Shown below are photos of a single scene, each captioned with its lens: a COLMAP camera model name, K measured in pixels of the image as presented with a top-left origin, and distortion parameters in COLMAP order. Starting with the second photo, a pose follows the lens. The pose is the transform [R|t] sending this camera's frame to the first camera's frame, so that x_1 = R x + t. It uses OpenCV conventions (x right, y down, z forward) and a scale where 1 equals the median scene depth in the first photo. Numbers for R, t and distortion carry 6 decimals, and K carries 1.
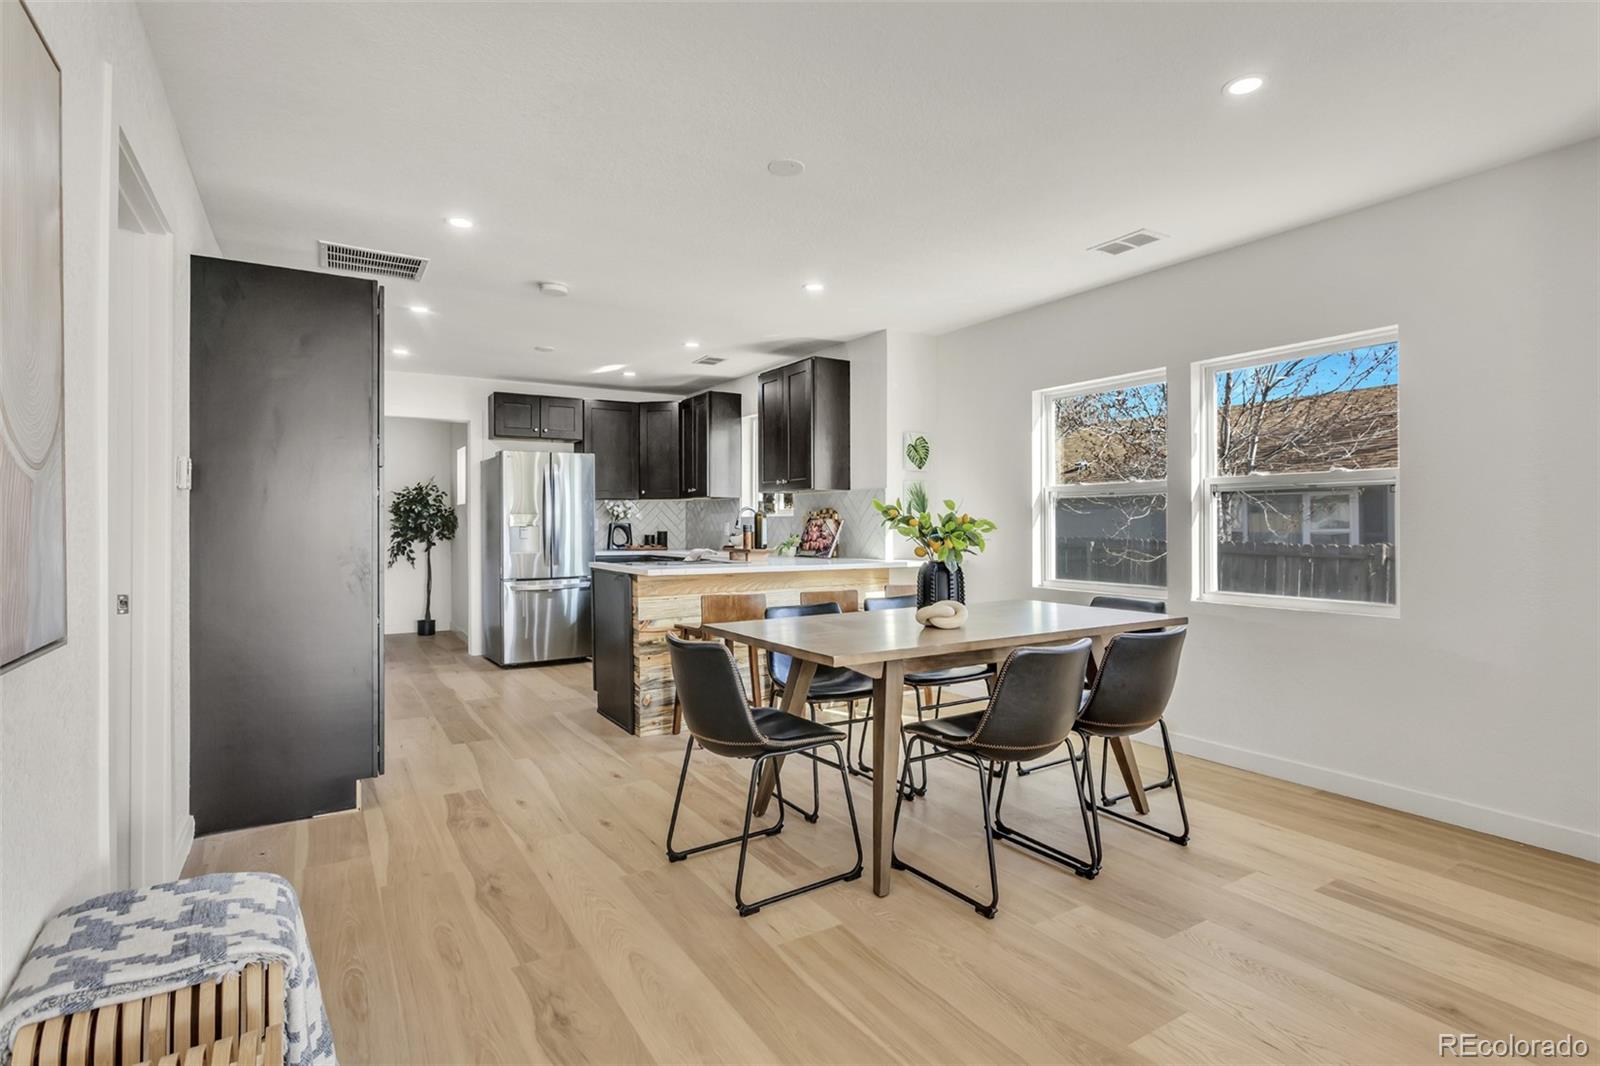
lens RADIAL K [[794.3, 0, 809.6], [0, 794.3, 518.7], [0, 0, 1]] dist [-0.010163, 0.000570]
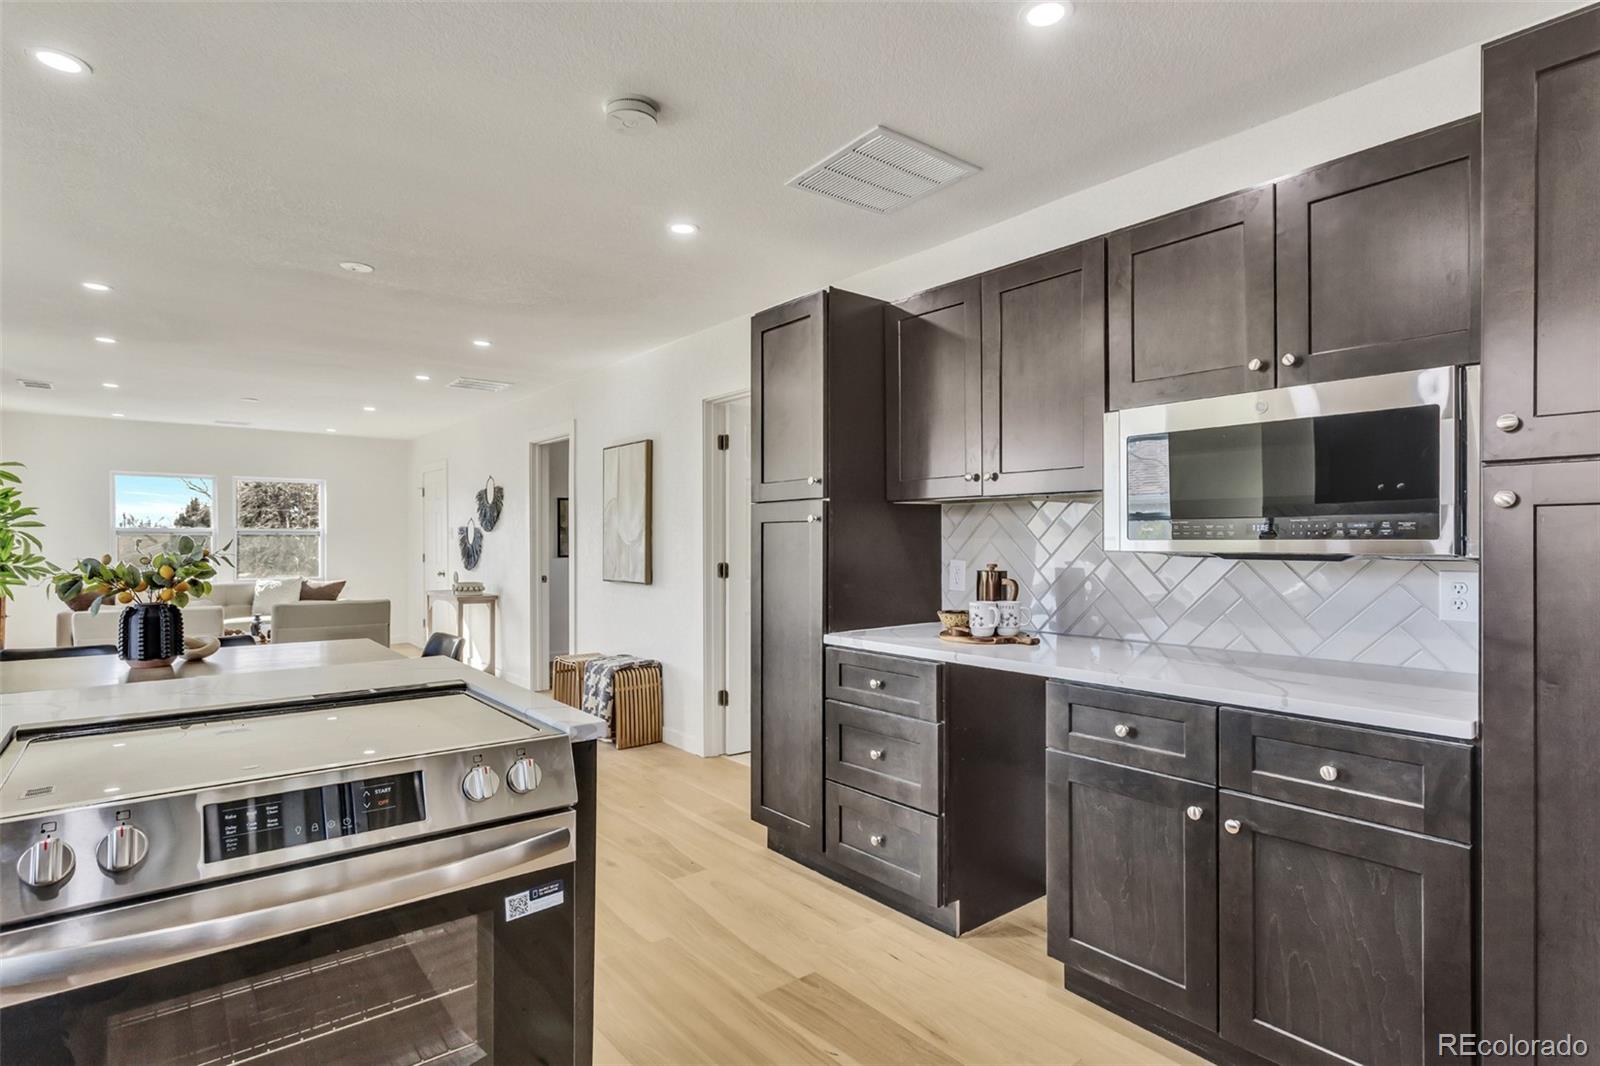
lens RADIAL K [[822.2, 0, 805.7], [0, 822.2, 548.5], [0, 0, 1]] dist [-0.003417, 0.000005]
pose [[-0.993404, 0.001859, -0.114650, -0.230387], [0.001679, 0.999997, 0.001670, -0.006227], [0.114653, 0.001466, -0.993404, 0.947043]]
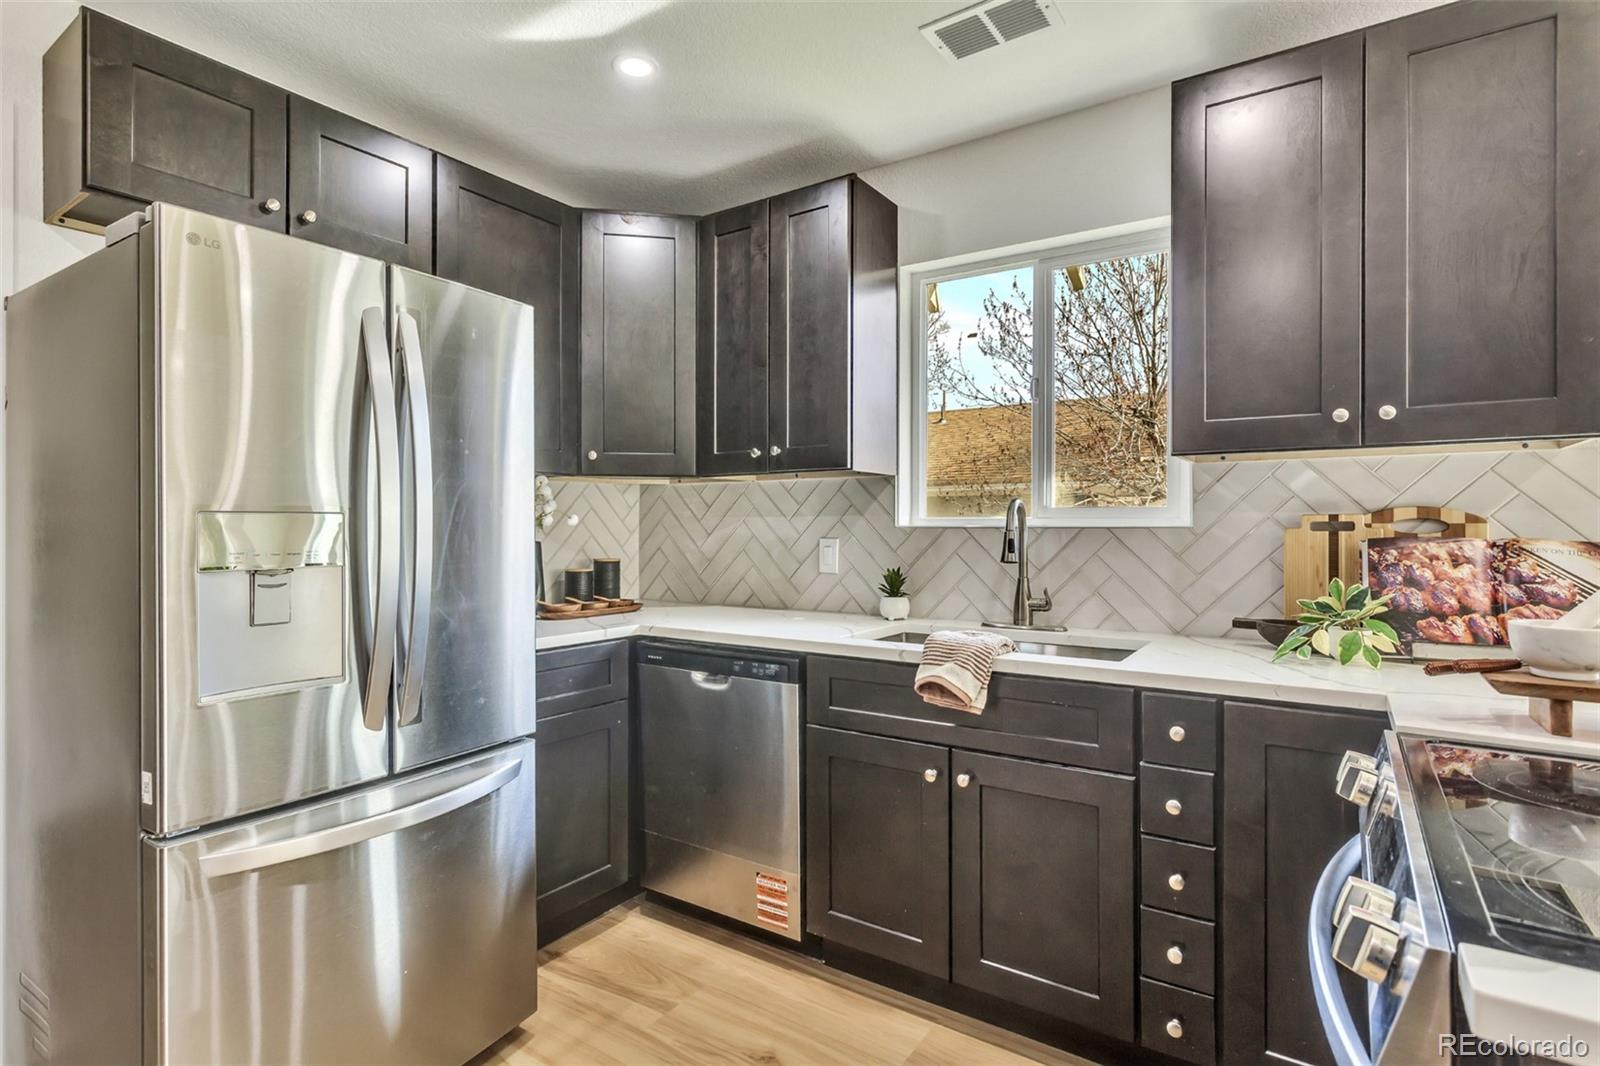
lens RADIAL K [[817.8, 0, 802.3], [0, 817.8, 515.7], [0, 0, 1]] dist [0.003658, 0.000823]
pose [[0.914949, 0.004586, 0.403543, -0.294072], [-0.003424, 0.999988, -0.003601, -0.005601], [-0.403555, 0.001913, 0.914954, 0.675445]]
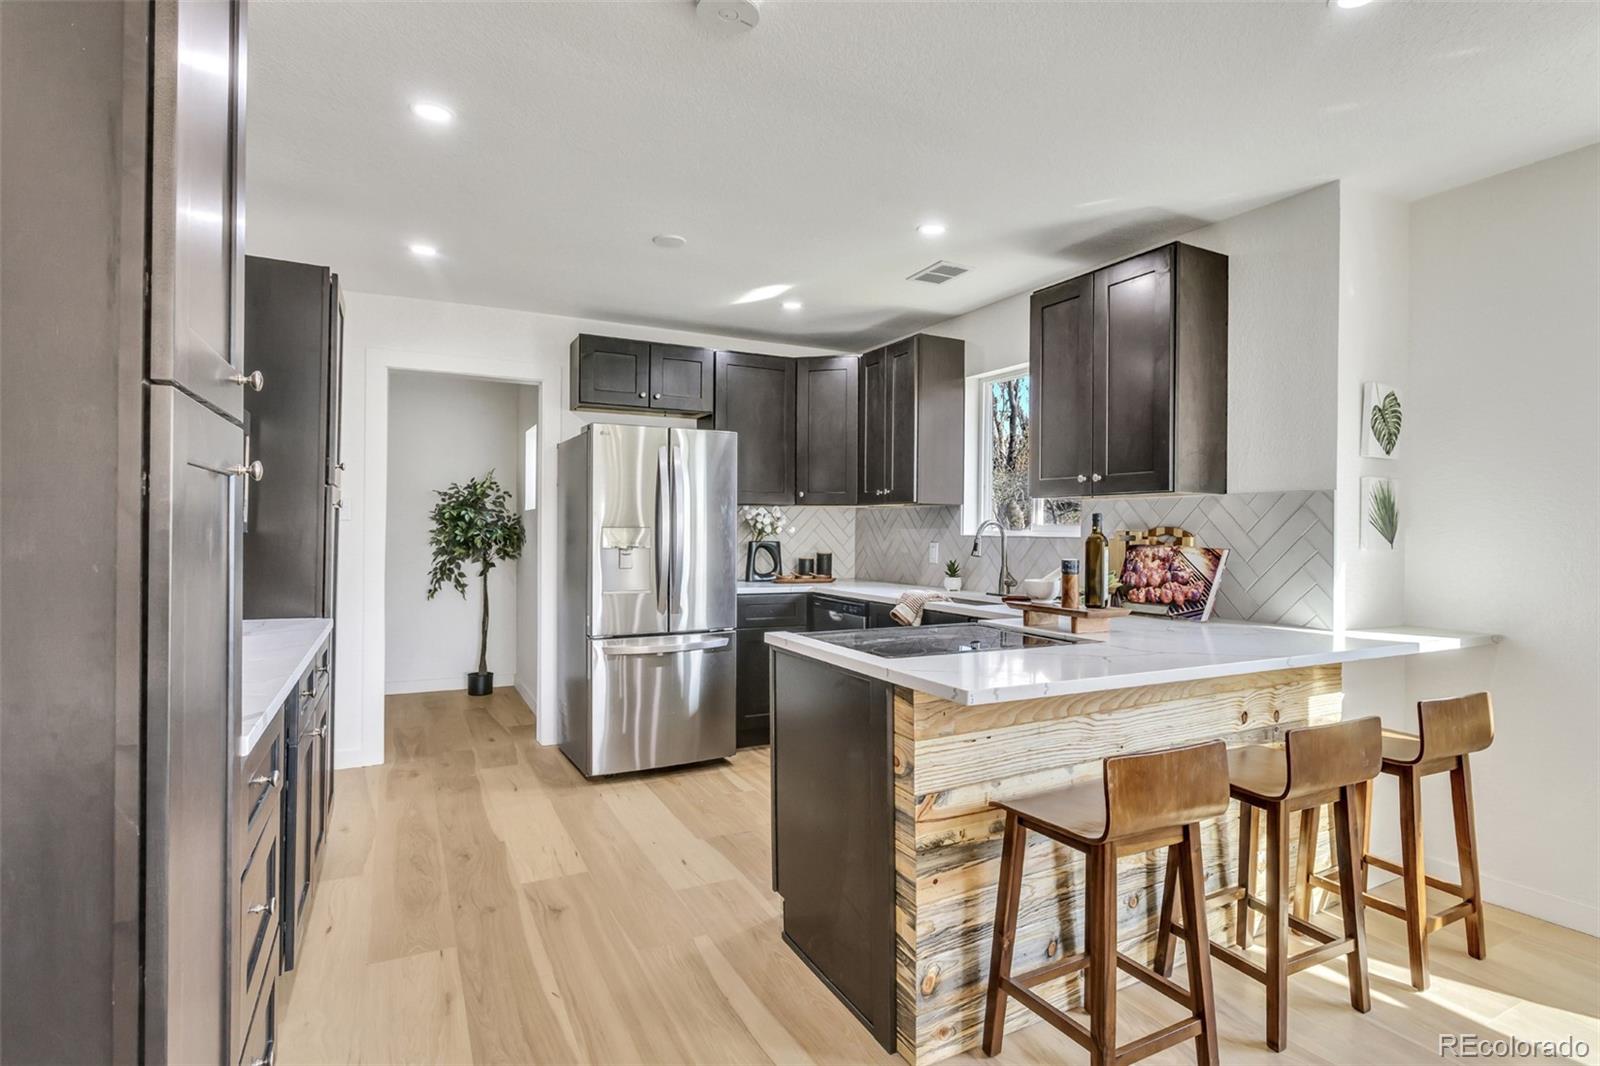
lens RADIAL K [[820.9, 0, 853.7], [0, 820.9, 527.1], [0, 0, 1]] dist [-0.002467, 0.000020]
pose [[0.998655, 0.012260, -0.050386, -0.142881], [-0.012130, 0.999922, 0.002894, -0.009700], [0.050418, -0.002279, 0.998726, 0.352407]]
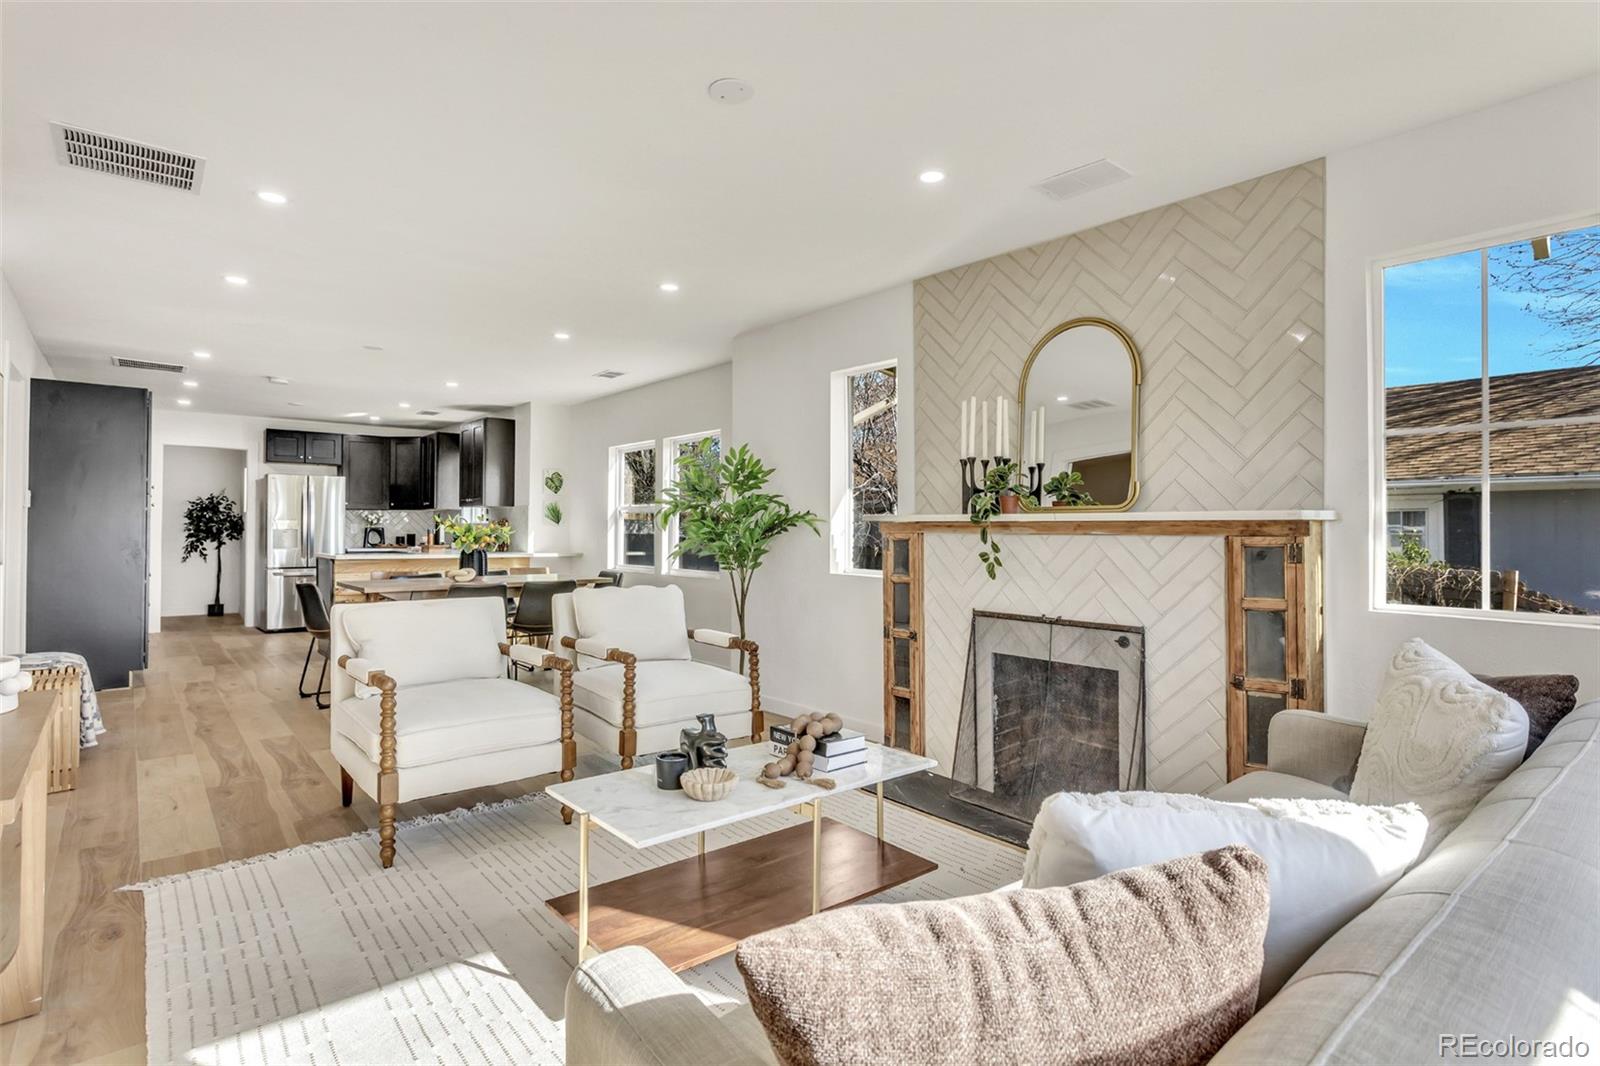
lens RADIAL K [[802.4, 0, 808.6], [0, 802.4, 519.7], [0, 0, 1]] dist [0.000815, -0.000373]
pose [[0.989807, 0.009357, 0.142108, 0.314666], [-0.008264, 0.999932, -0.008276, -0.002623], [-0.142176, 0.007018, 0.989817, -0.466090]]
